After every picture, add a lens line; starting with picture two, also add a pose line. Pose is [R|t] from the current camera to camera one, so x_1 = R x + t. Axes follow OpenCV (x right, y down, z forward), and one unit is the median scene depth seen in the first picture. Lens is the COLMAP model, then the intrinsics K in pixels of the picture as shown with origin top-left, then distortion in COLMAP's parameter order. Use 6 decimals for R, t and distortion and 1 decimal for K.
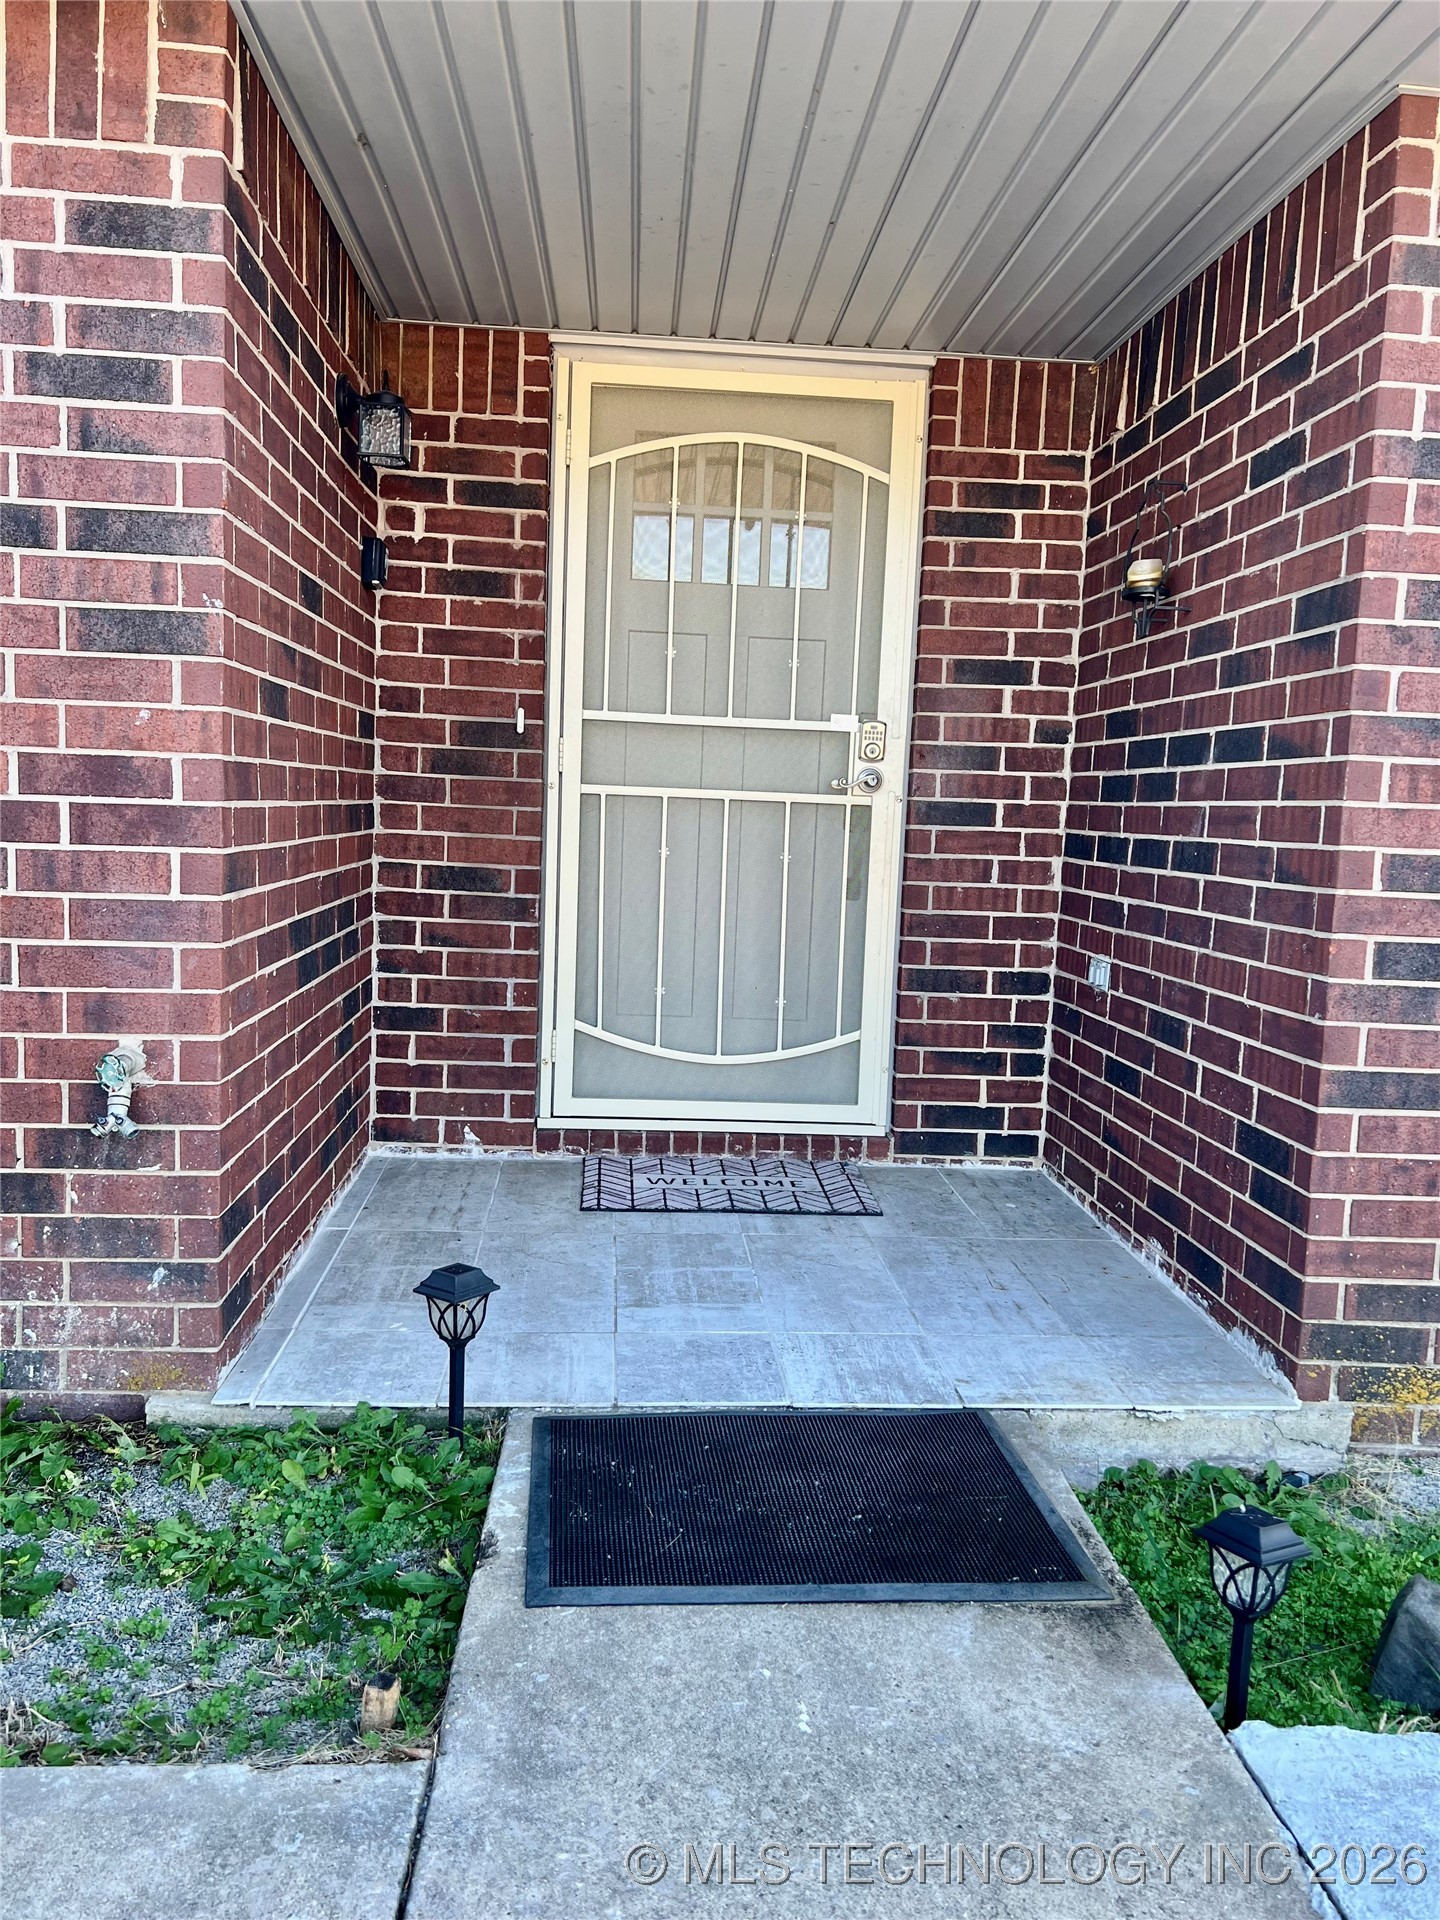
lens RADIAL K [[1444.7, 0, 716.0], [0, 1444.7, 970.8], [0, 0, 1]] dist [0.025501, -0.006828]
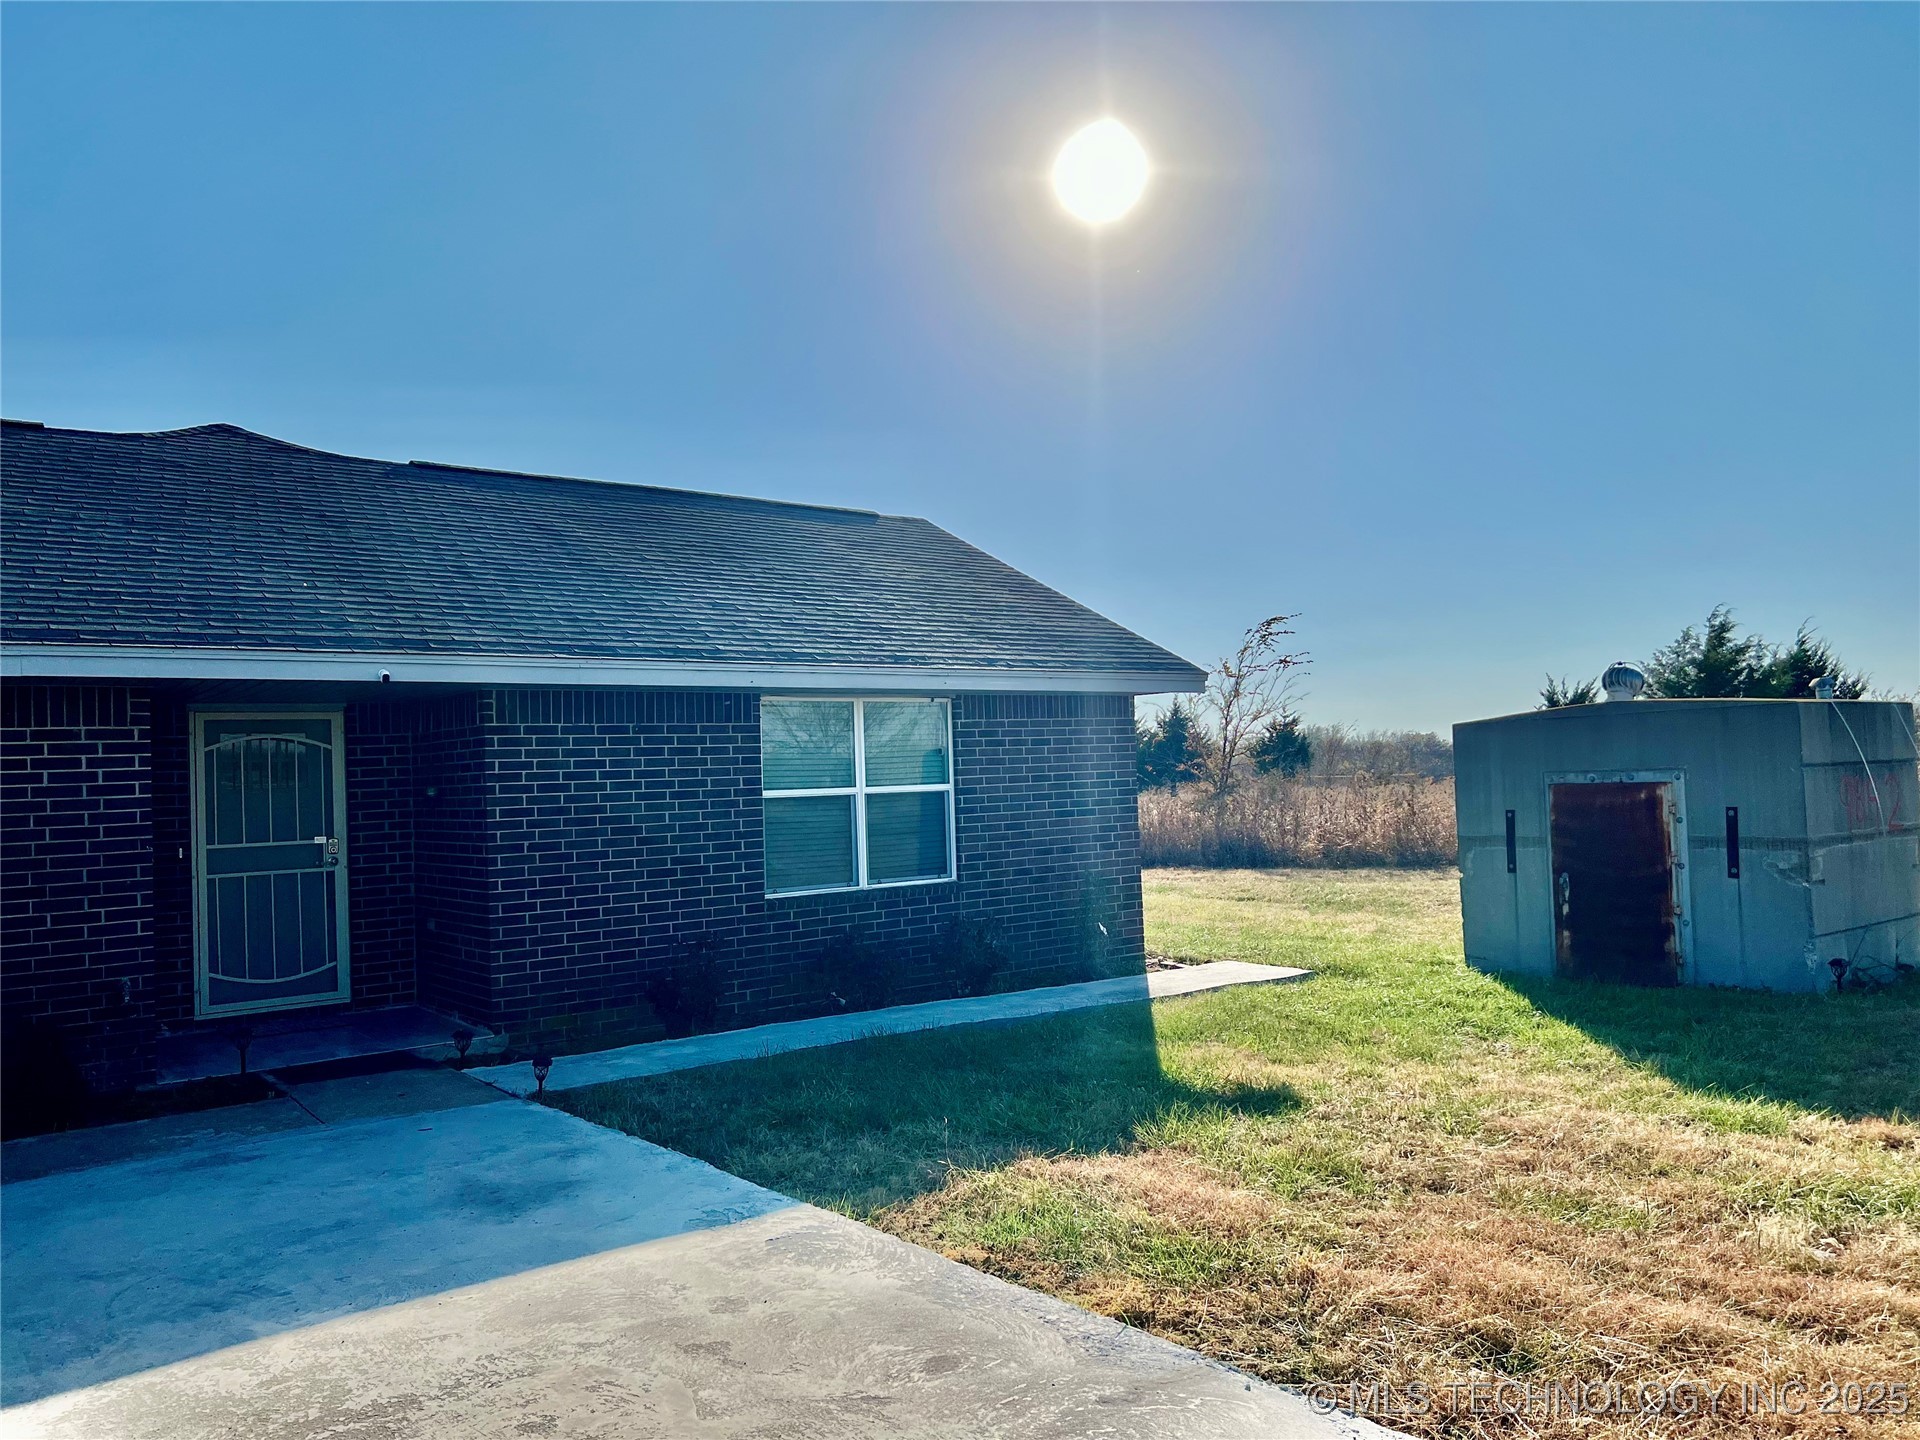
lens RADIAL K [[1444.7, 0, 953.5], [0, 1444.7, 740.0], [0, 0, 1]] dist [0.025501, -0.006828]
pose [[0.833558, -0.055306, 0.549657, -0.379973], [0.128603, 0.987067, -0.095711, 0.043576], [-0.537254, 0.150468, 0.829890, -1.764751]]
